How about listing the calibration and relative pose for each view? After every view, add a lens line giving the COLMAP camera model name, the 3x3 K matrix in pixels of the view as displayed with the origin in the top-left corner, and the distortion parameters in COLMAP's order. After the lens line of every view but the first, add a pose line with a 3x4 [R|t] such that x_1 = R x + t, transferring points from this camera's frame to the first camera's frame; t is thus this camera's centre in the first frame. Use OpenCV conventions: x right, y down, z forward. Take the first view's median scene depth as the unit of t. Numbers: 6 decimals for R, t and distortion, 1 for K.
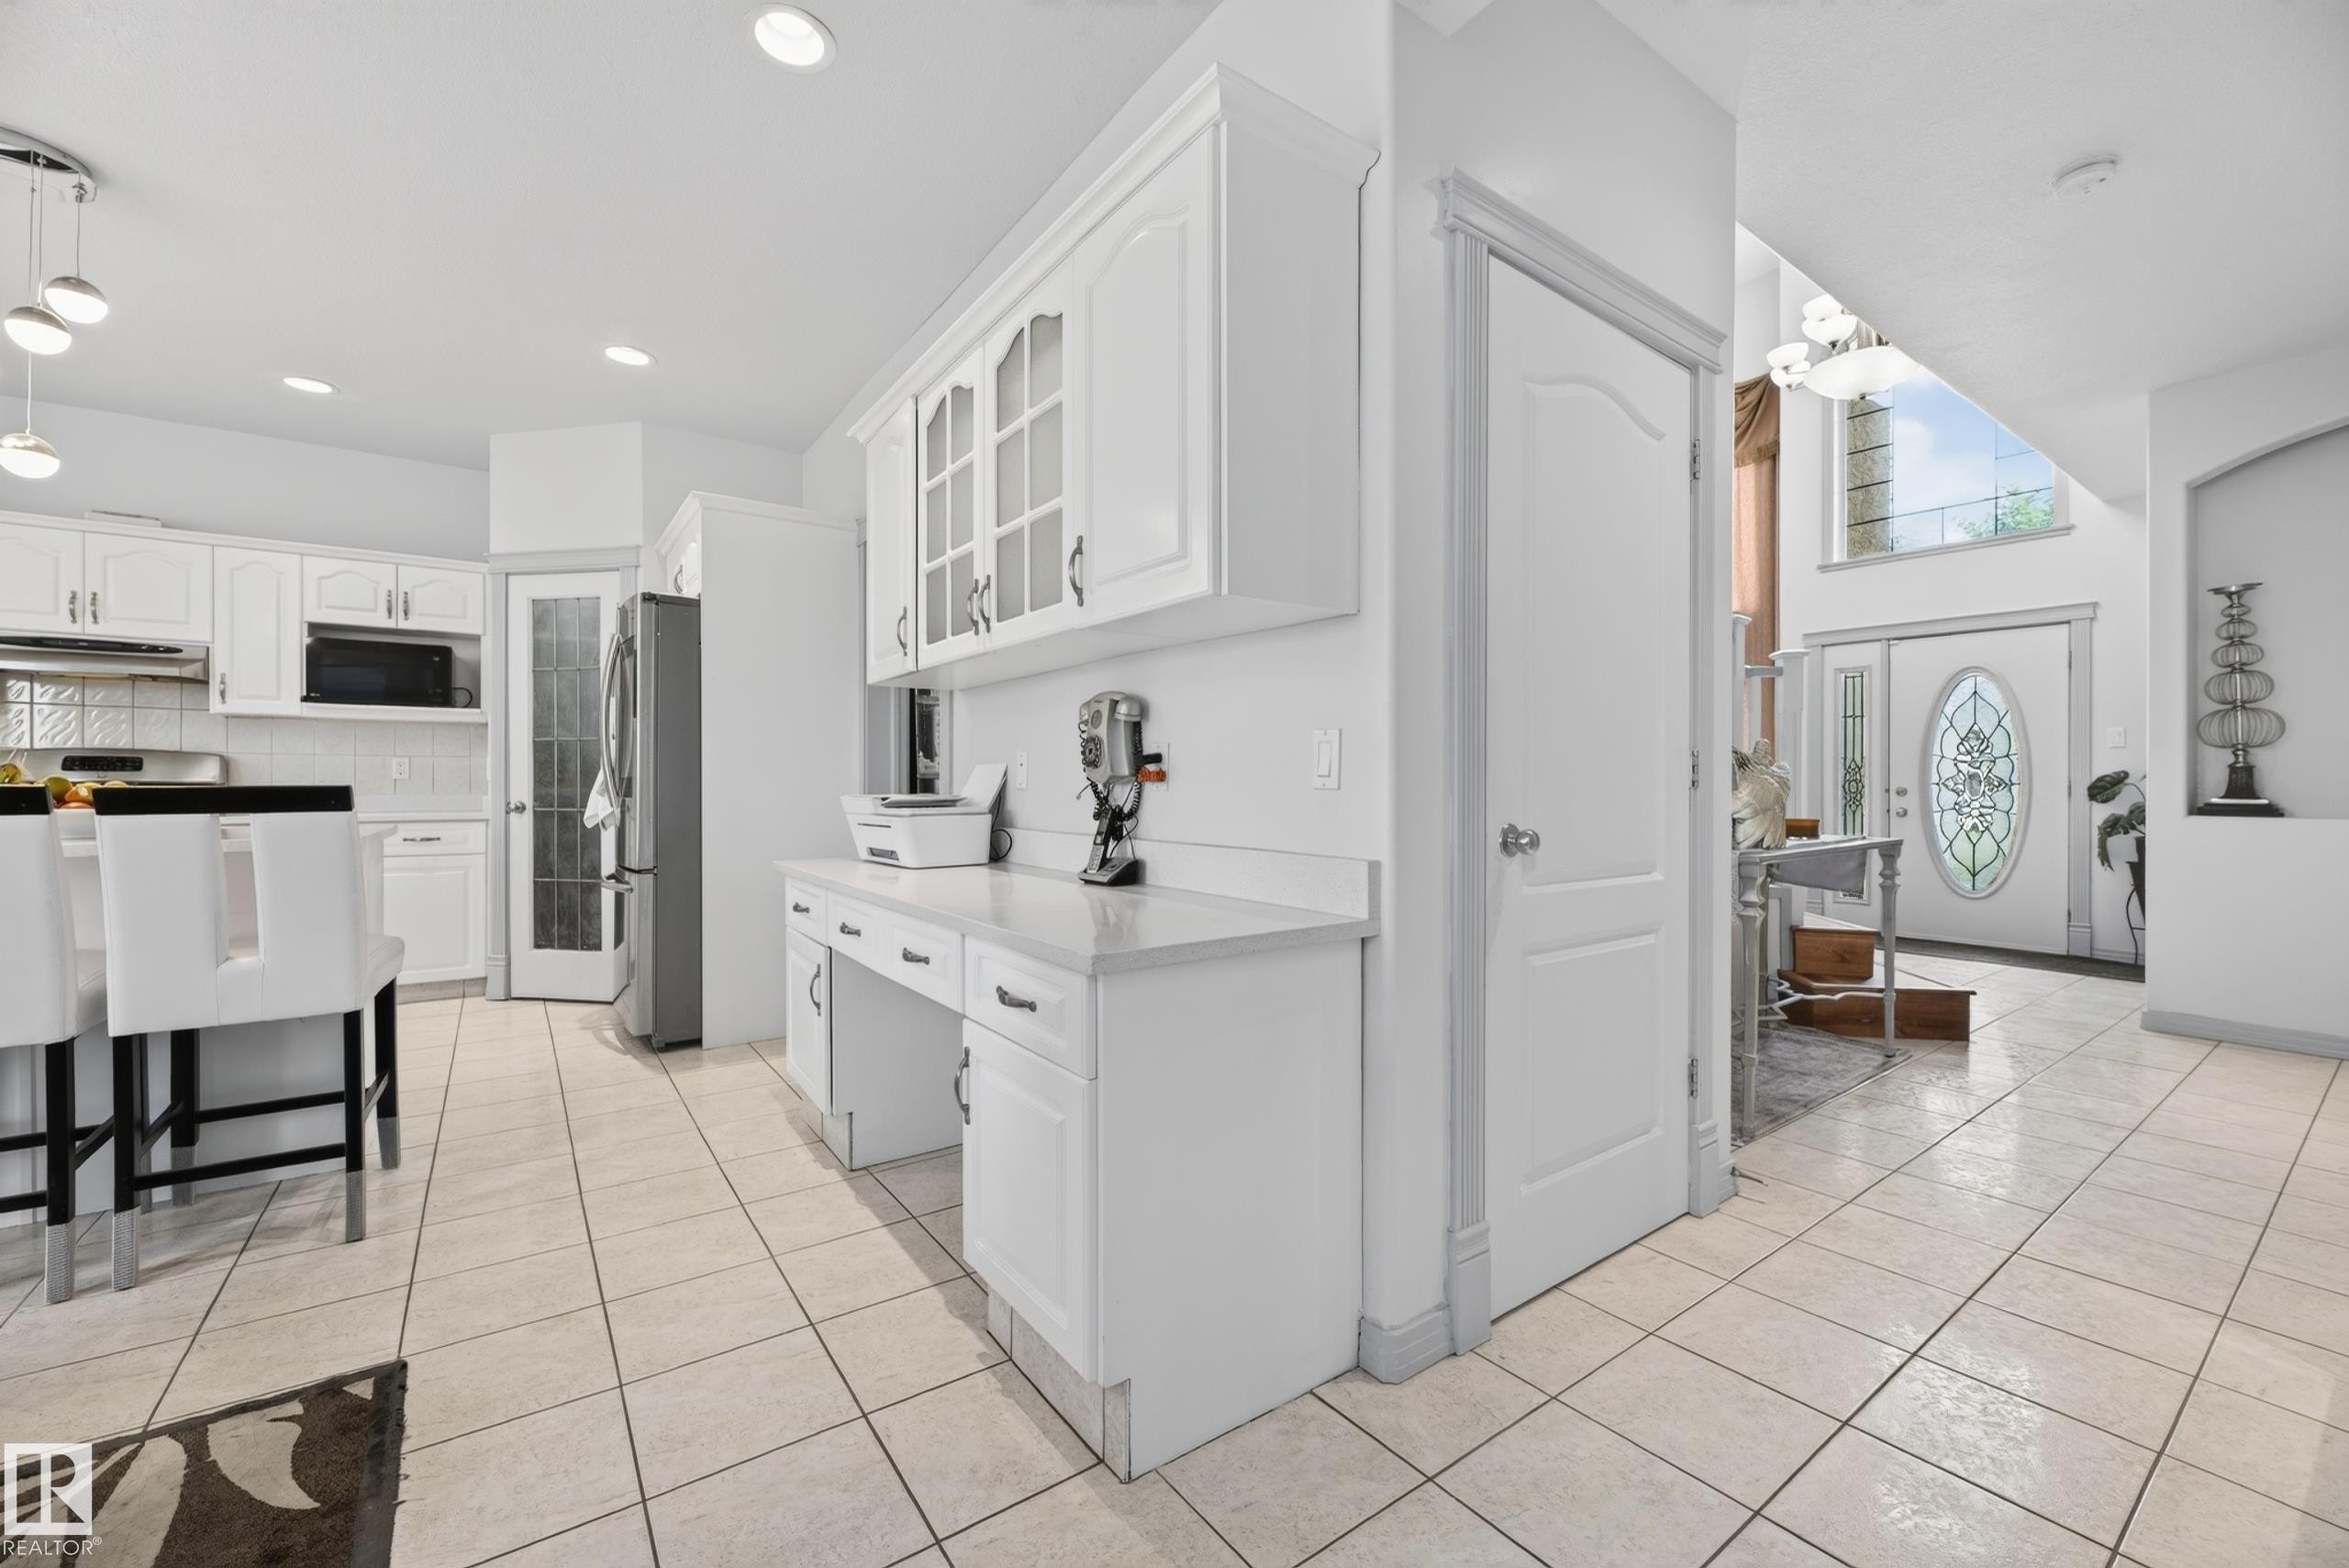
lens RADIAL K [[946.4, 0, 1193.3], [0, 946.4, 791.4], [0, 0, 1]] dist [-0.007131, -0.000272]
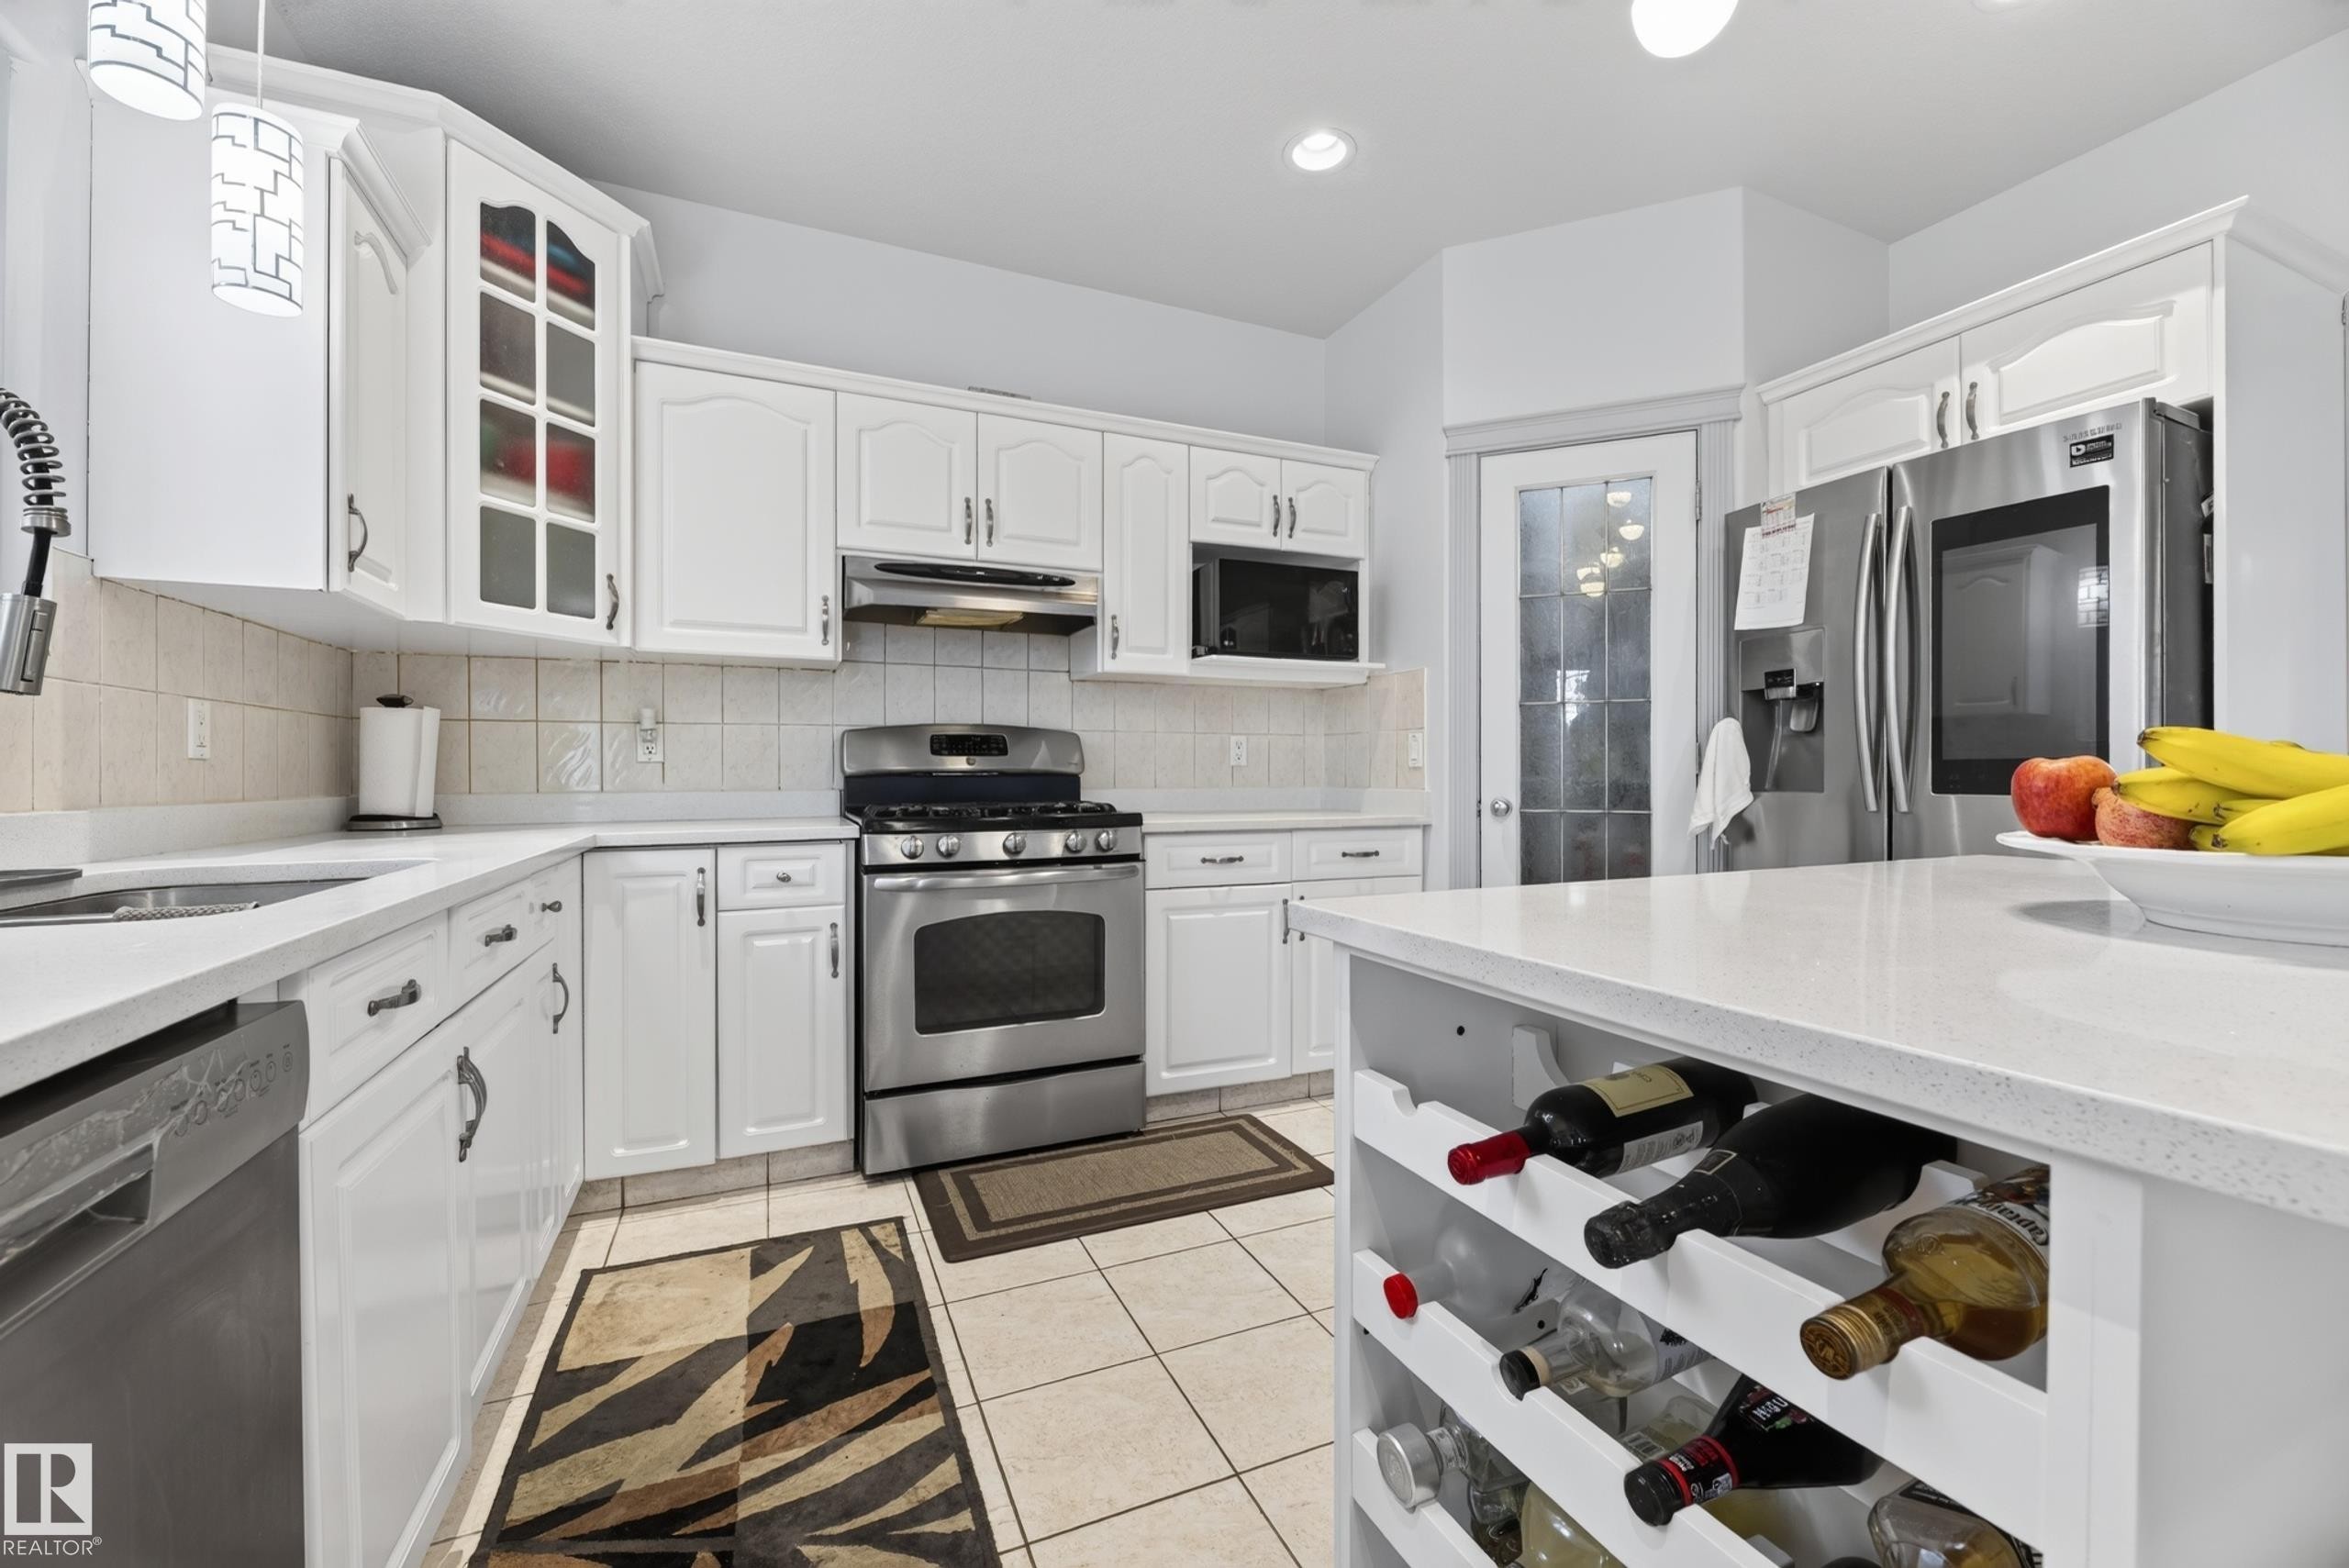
lens RADIAL K [[946.4, 0, 1186.9], [0, 946.4, 778.0], [0, 0, 1]] dist [-0.007131, -0.000272]
pose [[0.976092, -0.001965, -0.217348, -1.256530], [0.002194, 0.999997, 0.000814, -0.008744], [0.217346, -0.001271, 0.976094, 0.497675]]
